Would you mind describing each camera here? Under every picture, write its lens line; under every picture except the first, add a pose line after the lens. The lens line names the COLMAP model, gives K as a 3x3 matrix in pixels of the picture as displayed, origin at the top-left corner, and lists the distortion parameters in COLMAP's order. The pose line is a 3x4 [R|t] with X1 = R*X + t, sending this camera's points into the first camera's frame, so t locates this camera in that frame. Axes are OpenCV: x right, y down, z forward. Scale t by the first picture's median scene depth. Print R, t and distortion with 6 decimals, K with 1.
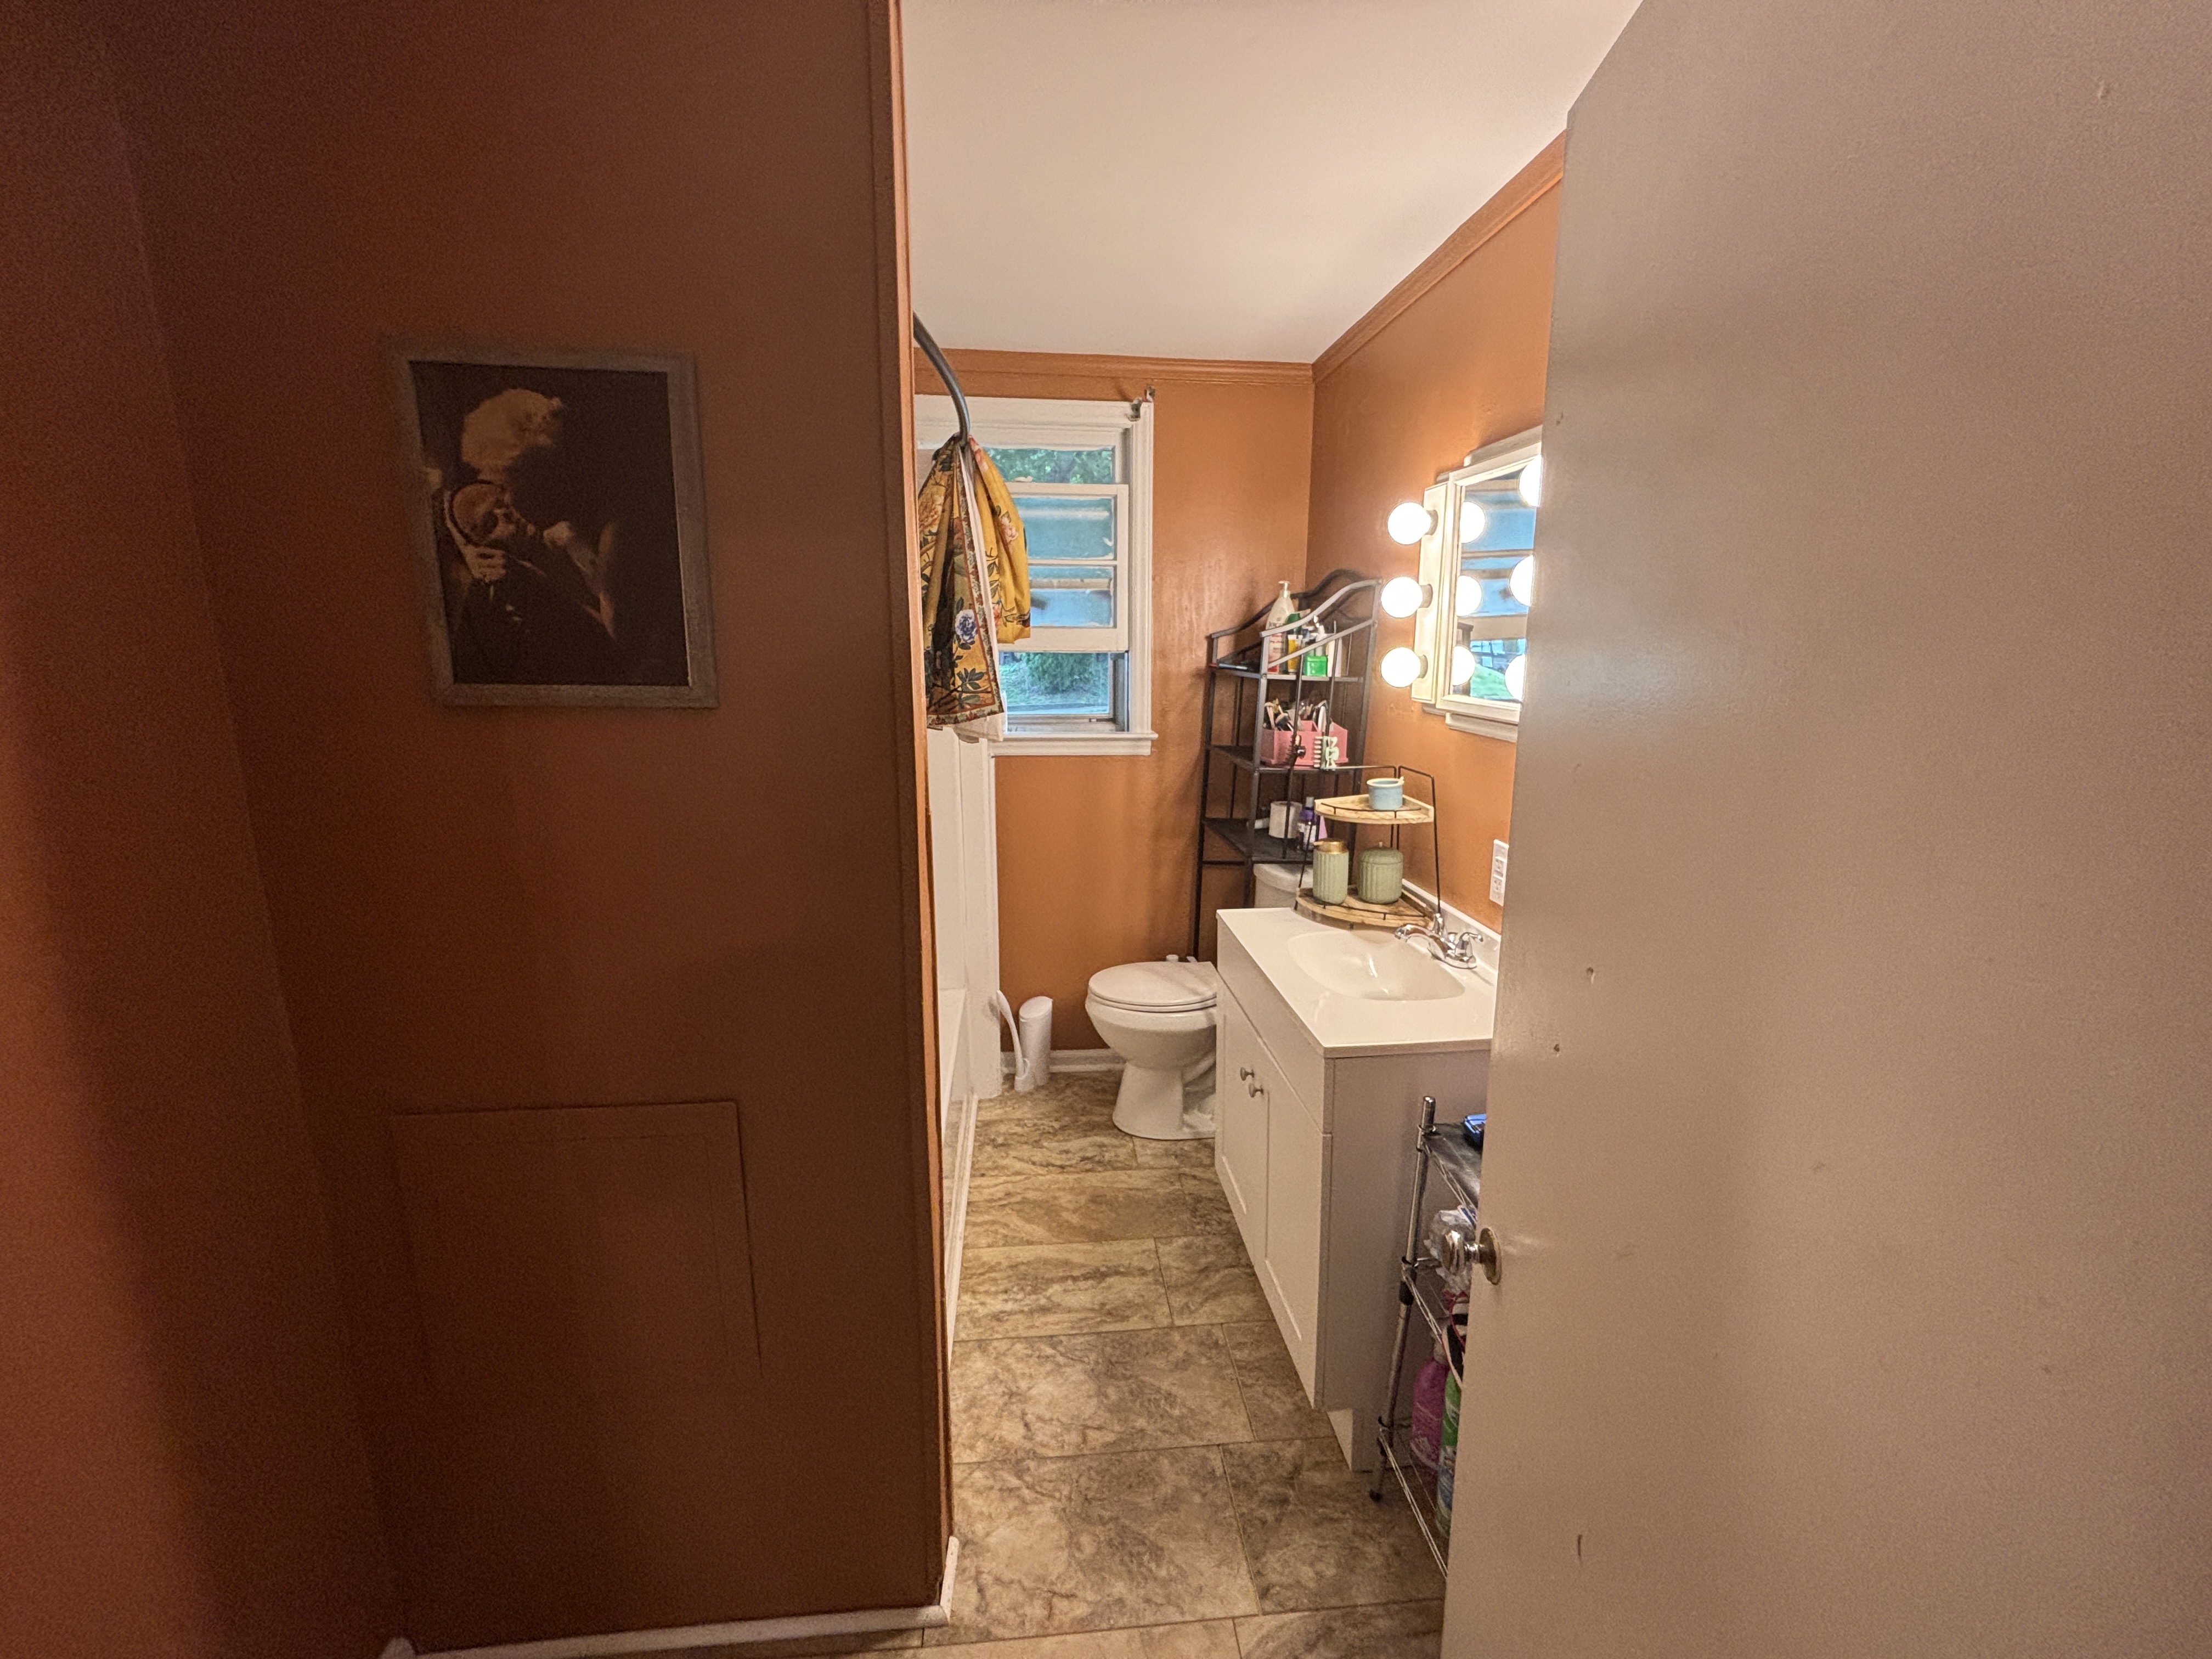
lens RADIAL K [[889.2, 0, 1101.3], [0, 889.2, 825.7], [0, 0, 1]] dist [-0.000793, 0.000935]
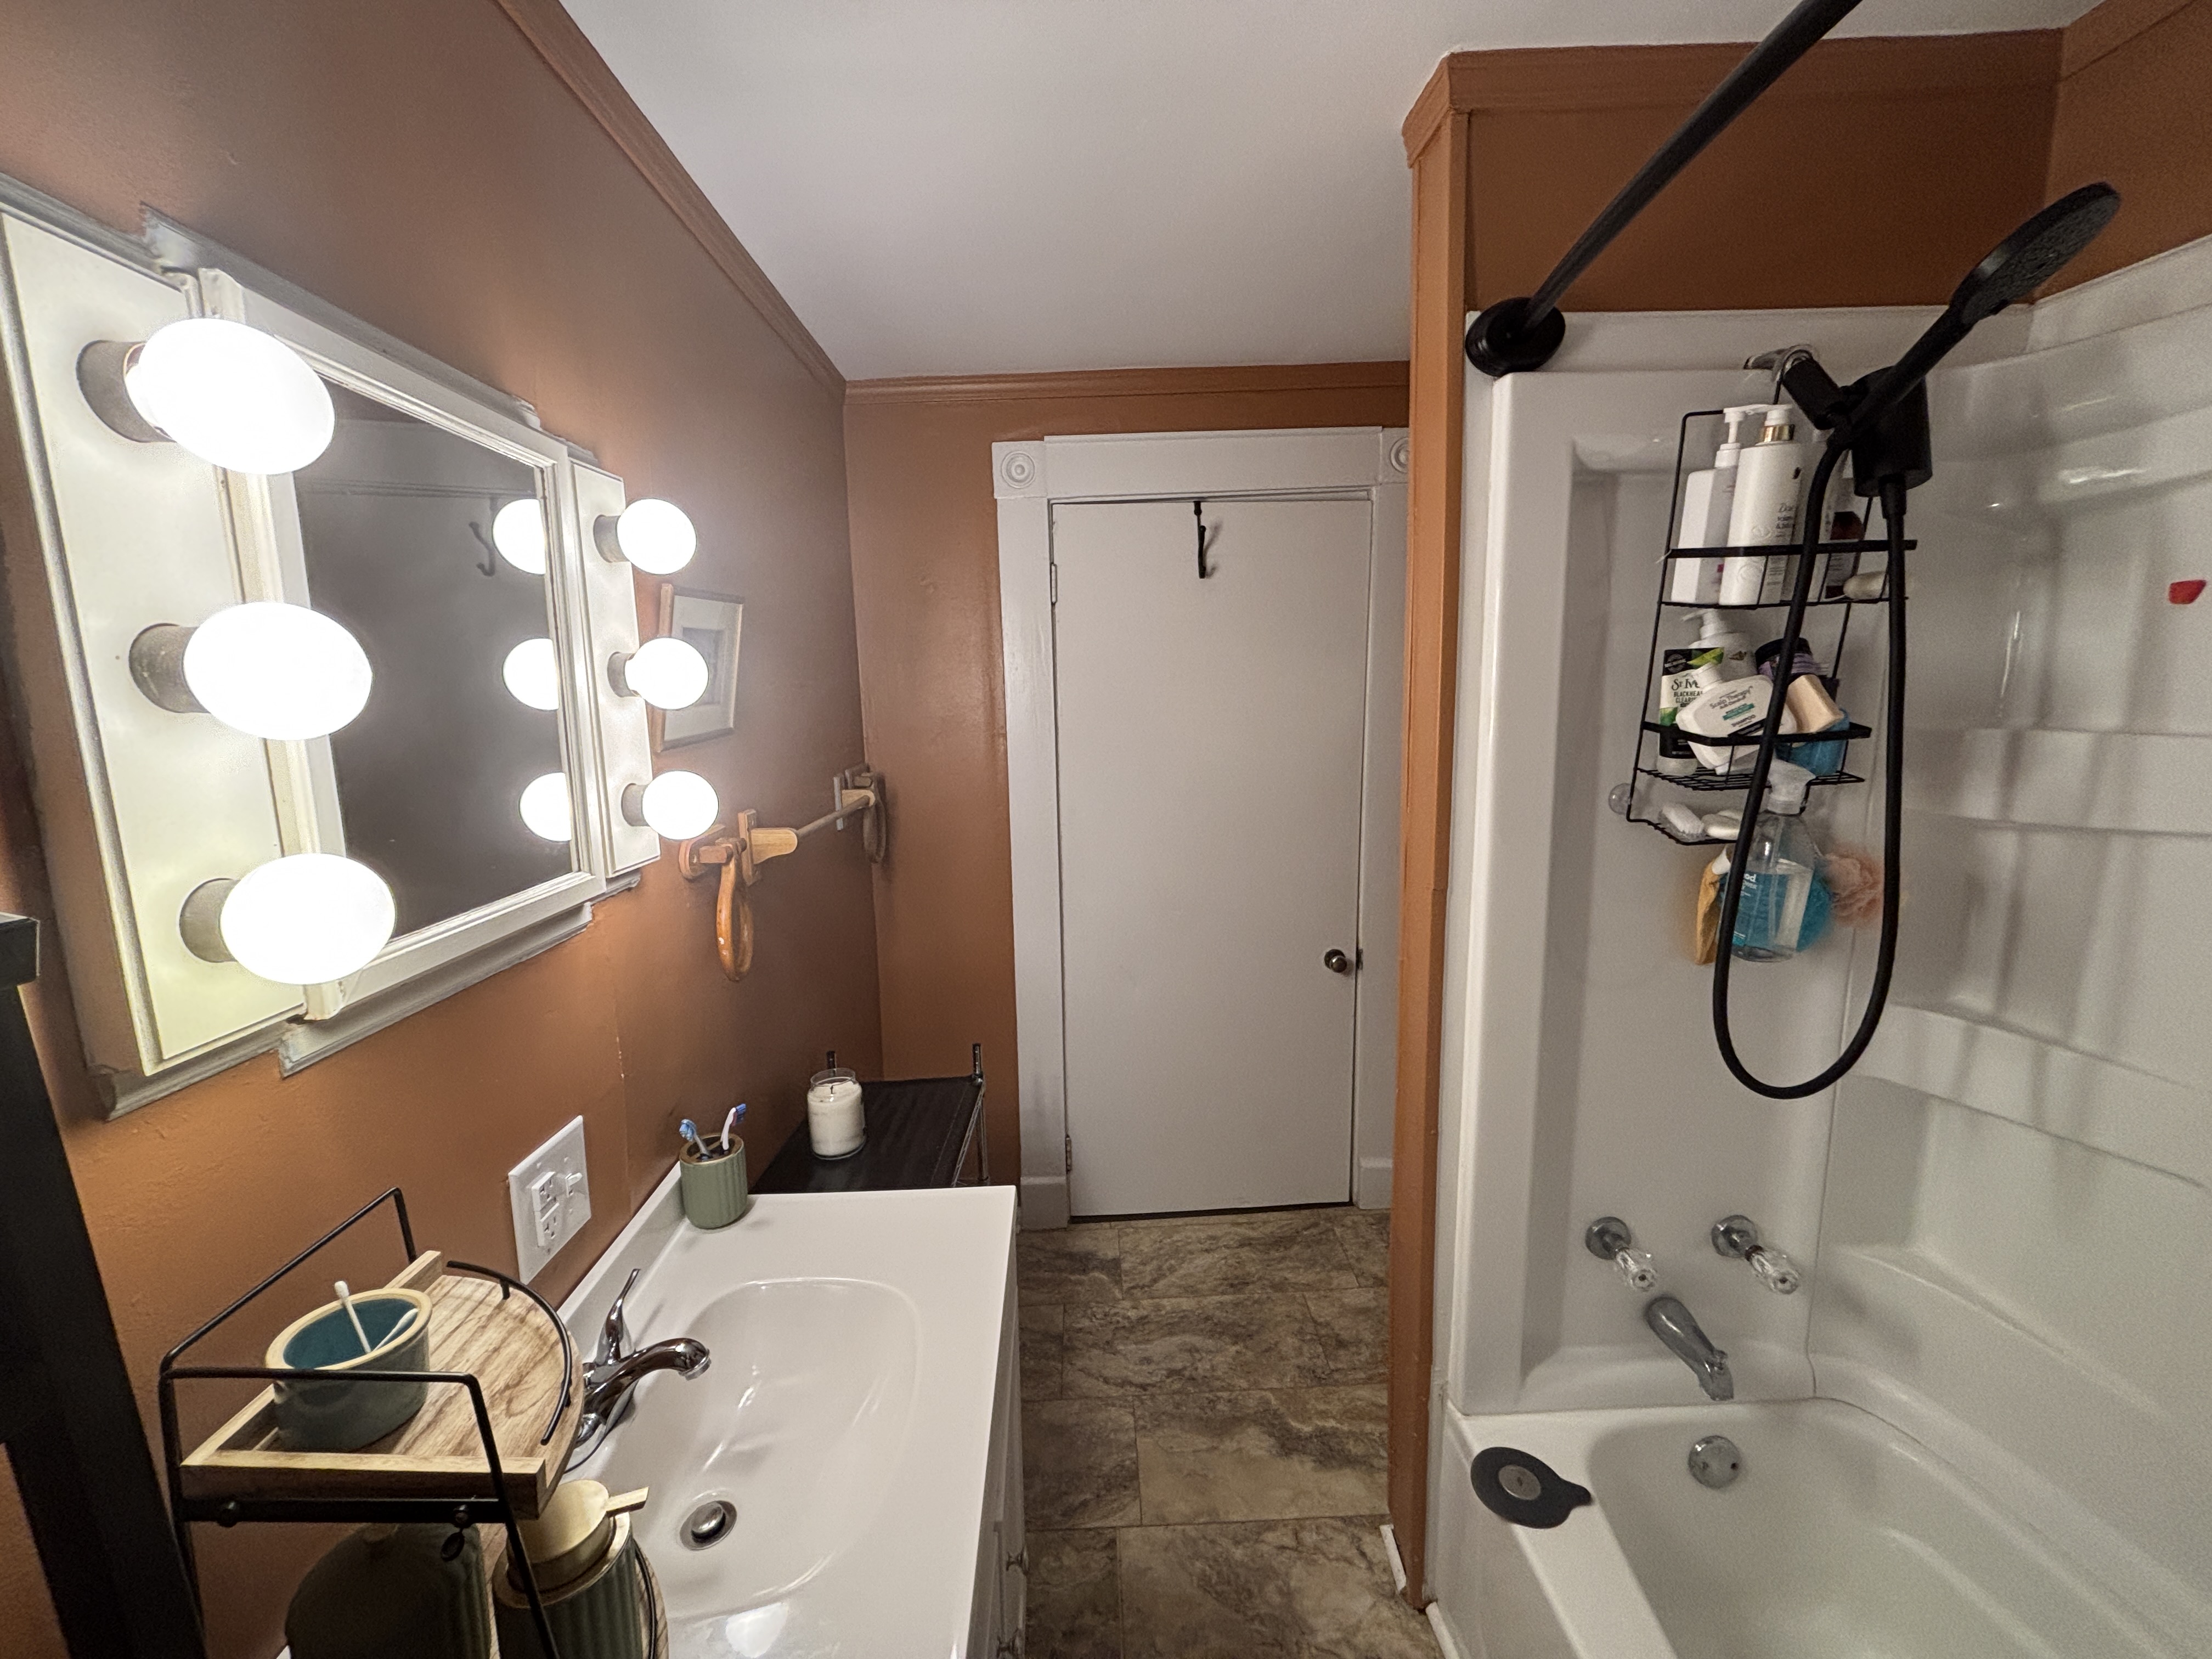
lens RADIAL K [[889.2, 0, 1095.0], [0, 889.2, 824.6], [0, 0, 1]] dist [-0.000793, 0.000935]
pose [[-0.997070, 0.017852, 0.074380, 0.100729], [0.042837, 0.935921, 0.349594, -0.406730], [-0.063373, 0.351756, -0.933944, 1.726630]]
